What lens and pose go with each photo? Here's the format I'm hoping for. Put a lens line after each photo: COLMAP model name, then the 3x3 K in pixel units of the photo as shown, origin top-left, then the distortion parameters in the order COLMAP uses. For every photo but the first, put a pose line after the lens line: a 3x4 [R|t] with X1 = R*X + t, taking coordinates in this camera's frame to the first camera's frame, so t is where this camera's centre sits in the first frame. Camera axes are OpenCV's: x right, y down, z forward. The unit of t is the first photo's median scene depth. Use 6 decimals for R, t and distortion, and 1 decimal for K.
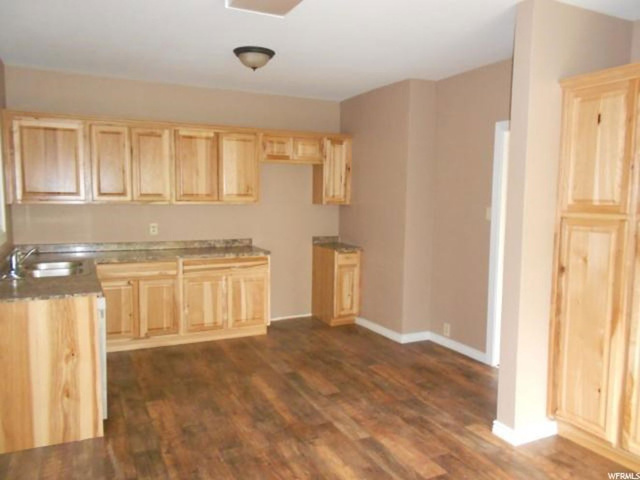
lens RADIAL K [[504.5, 0, 324.4], [0, 504.5, 239.6], [0, 0, 1]] dist [0.000526, 0.011880]
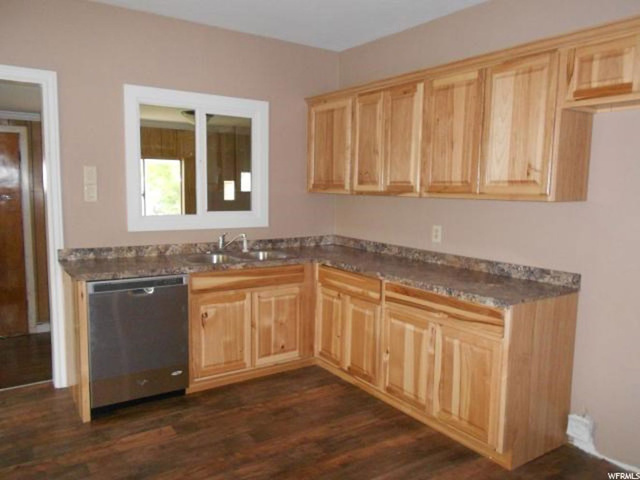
lens RADIAL K [[504.5, 0, 320.8], [0, 504.5, 242.7], [0, 0, 1]] dist [0.000526, 0.011880]
pose [[0.133454, 0.101155, -0.985879, 0.331446], [-0.106739, 0.990458, 0.087176, -0.053477], [0.985290, 0.093598, 0.142977, 0.771312]]
